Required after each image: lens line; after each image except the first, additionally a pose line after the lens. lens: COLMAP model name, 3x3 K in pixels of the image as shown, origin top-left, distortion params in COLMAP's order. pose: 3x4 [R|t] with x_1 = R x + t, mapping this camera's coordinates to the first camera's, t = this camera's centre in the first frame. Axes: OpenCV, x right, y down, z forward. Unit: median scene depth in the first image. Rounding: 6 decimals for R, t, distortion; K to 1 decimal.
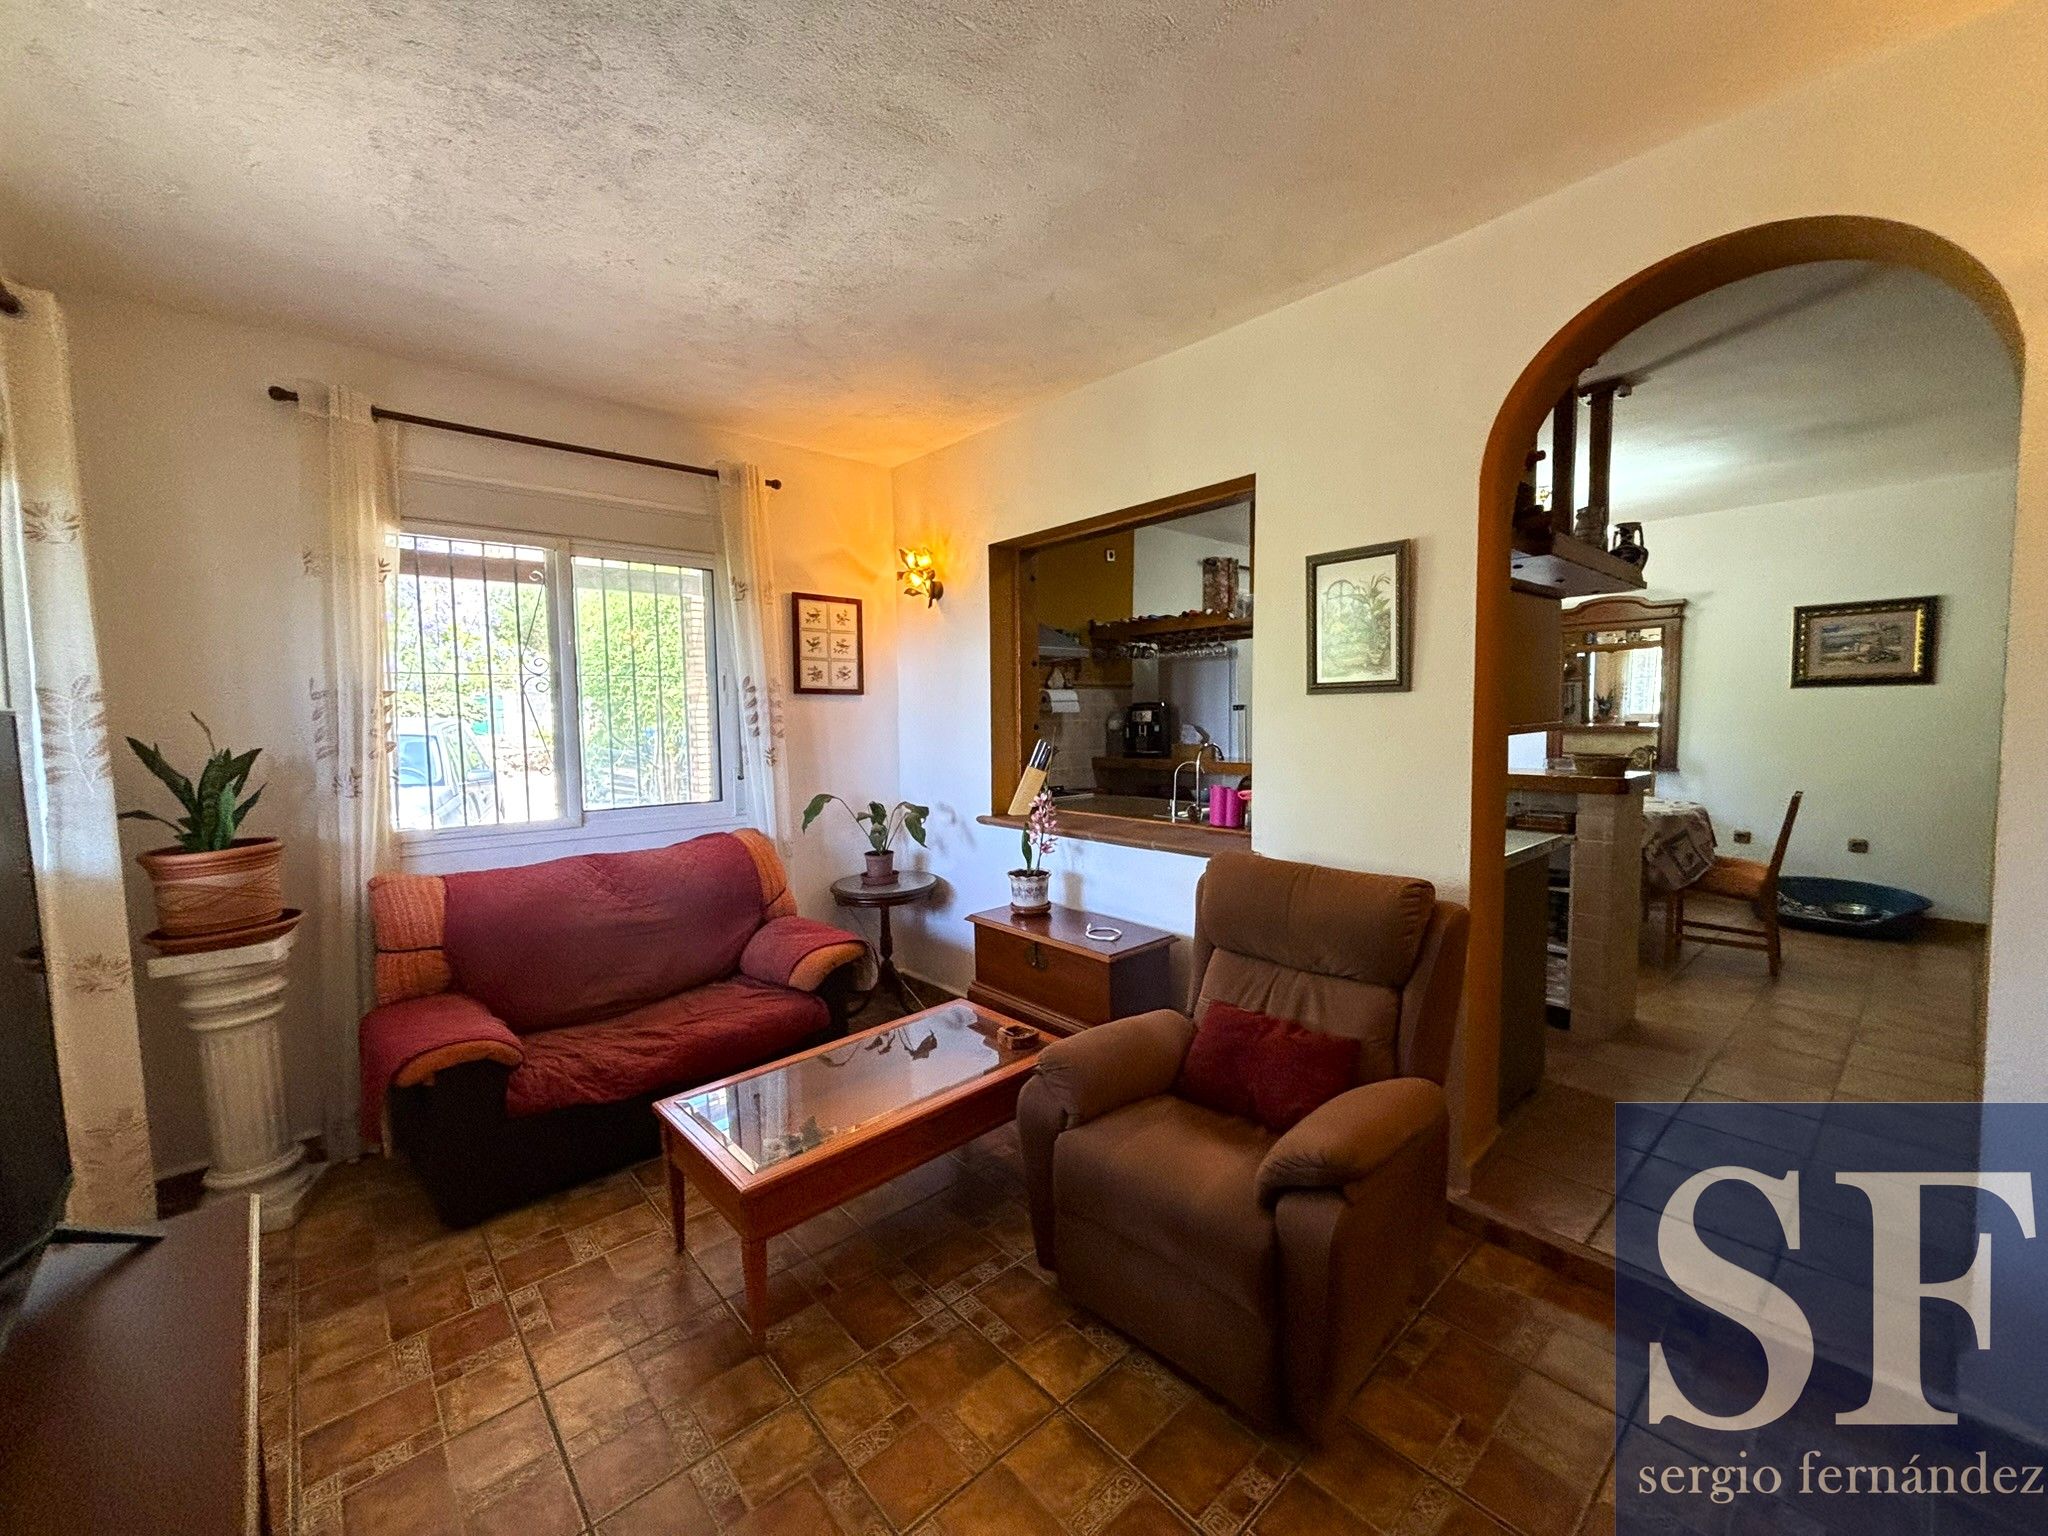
lens RADIAL K [[819.2, 0, 1014.7], [0, 819.2, 769.8], [0, 0, 1]] dist [0.001167, -0.000340]
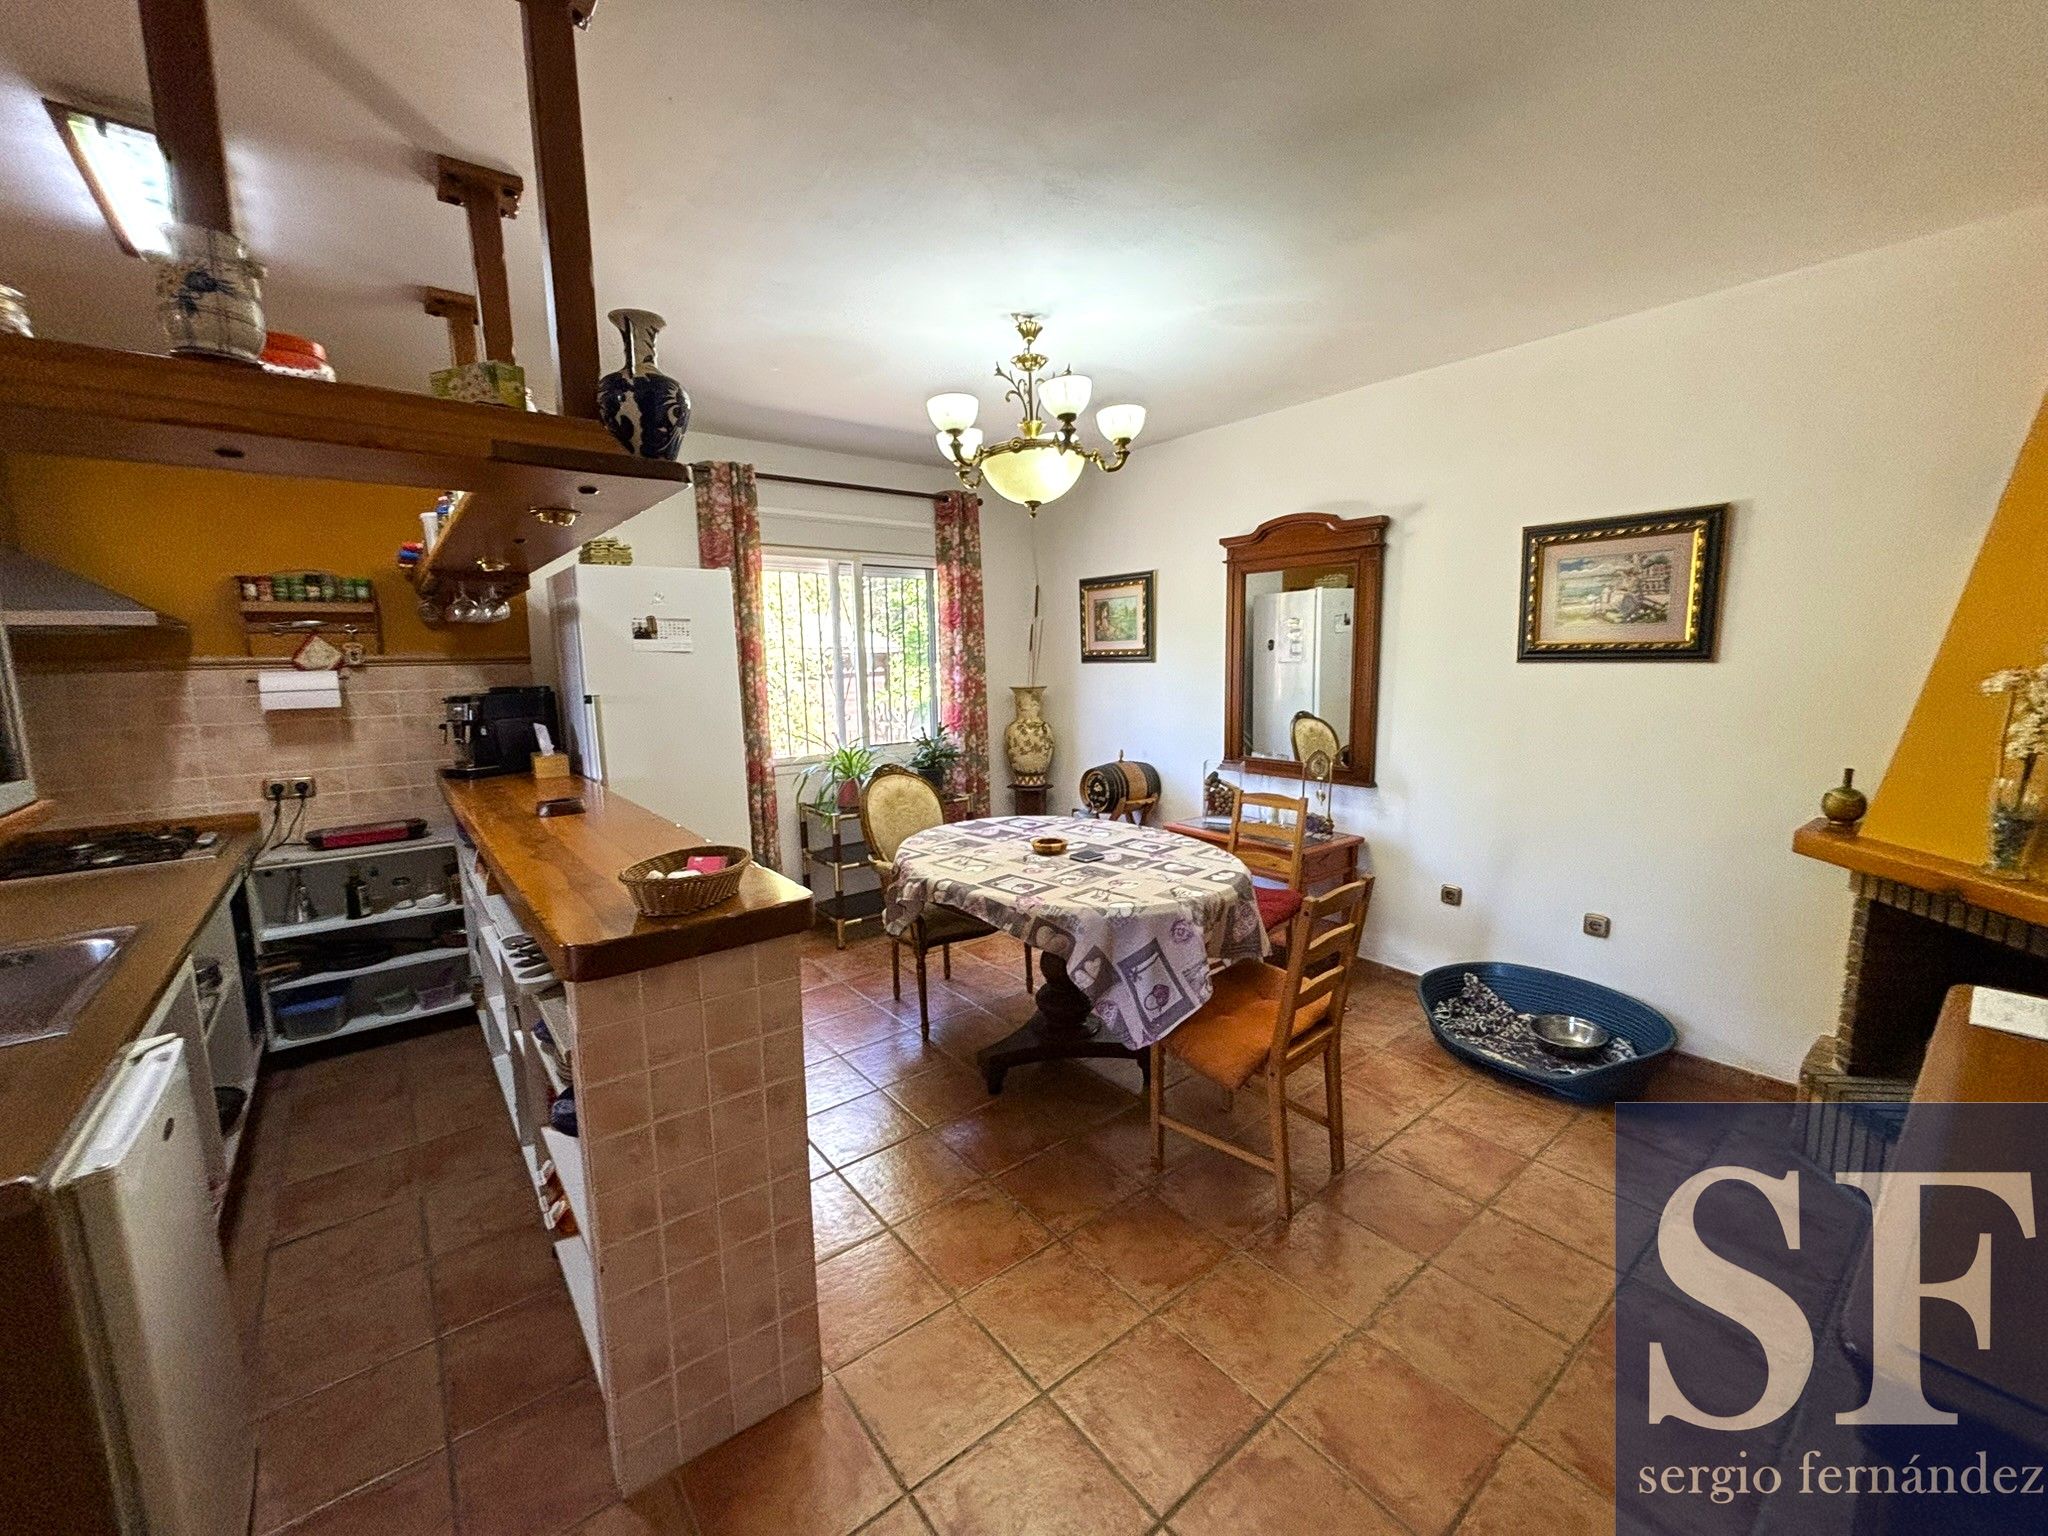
lens RADIAL K [[819.2, 0, 1029.0], [0, 819.2, 768.9], [0, 0, 1]] dist [0.001167, -0.000340]
pose [[0.998843, 0.002877, -0.047999, 0.631342], [0.001002, 0.996746, 0.080597, -0.072562], [0.048074, -0.080552, 0.995590, 0.378371]]
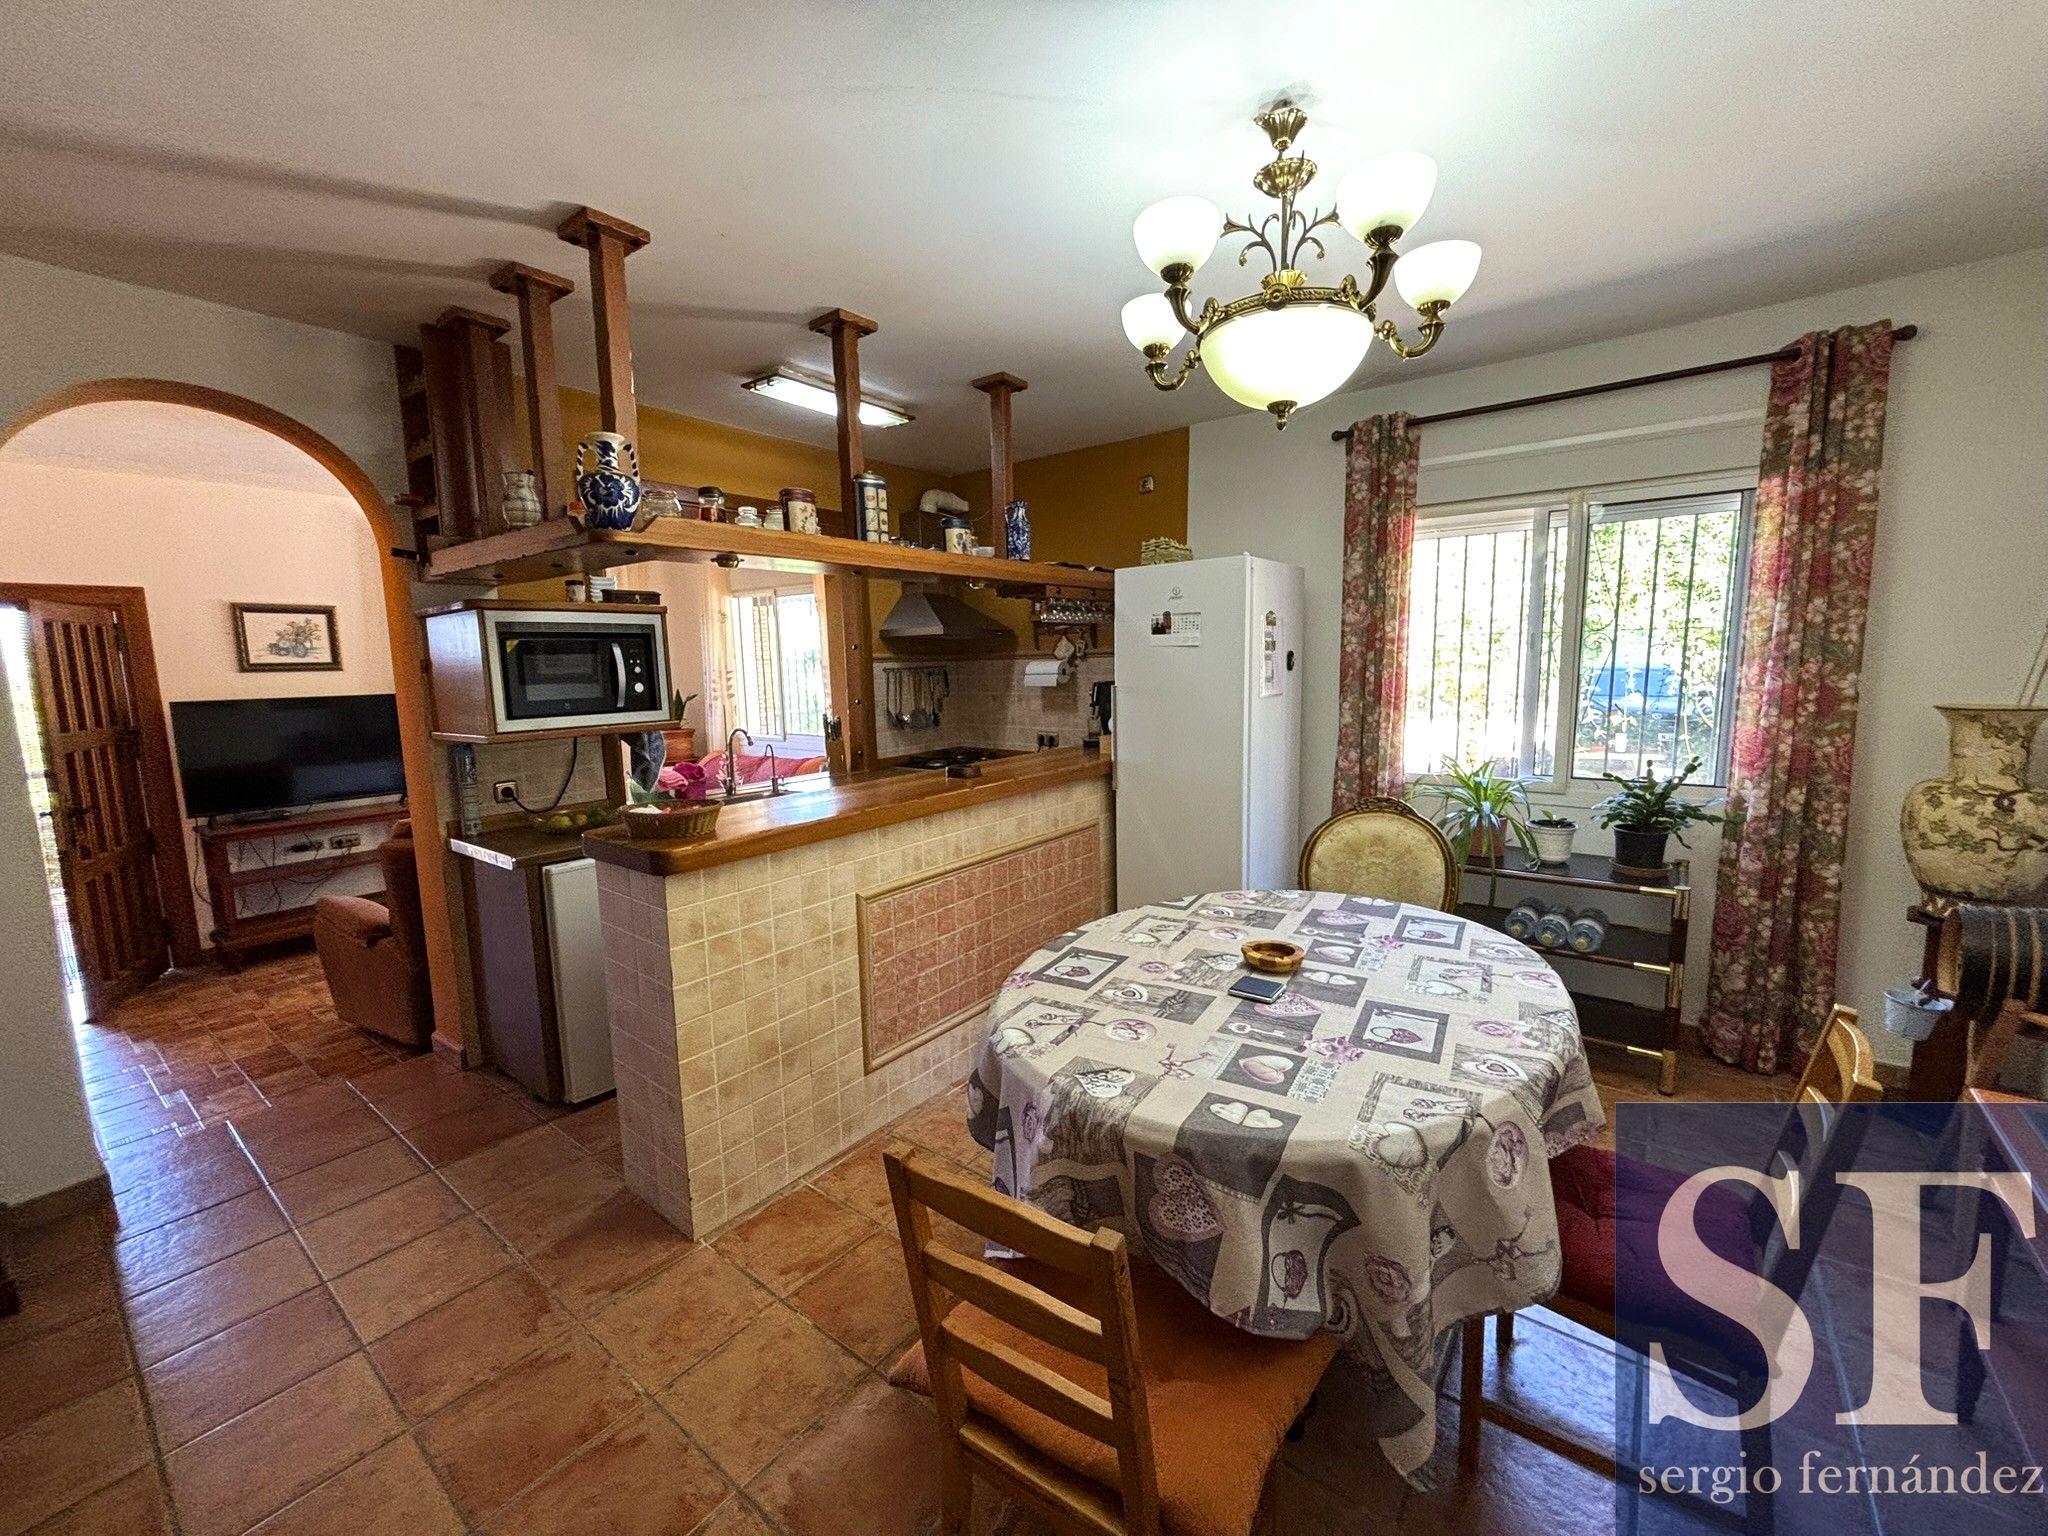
lens RADIAL K [[819.2, 0, 1019.6], [0, 819.2, 764.6], [0, 0, 1]] dist [0.001167, -0.000340]
pose [[0.181005, 0.134986, -0.974174, 0.940338], [-0.039536, 0.990734, 0.129935, -0.098800], [0.982687, 0.014996, 0.184665, 0.770671]]
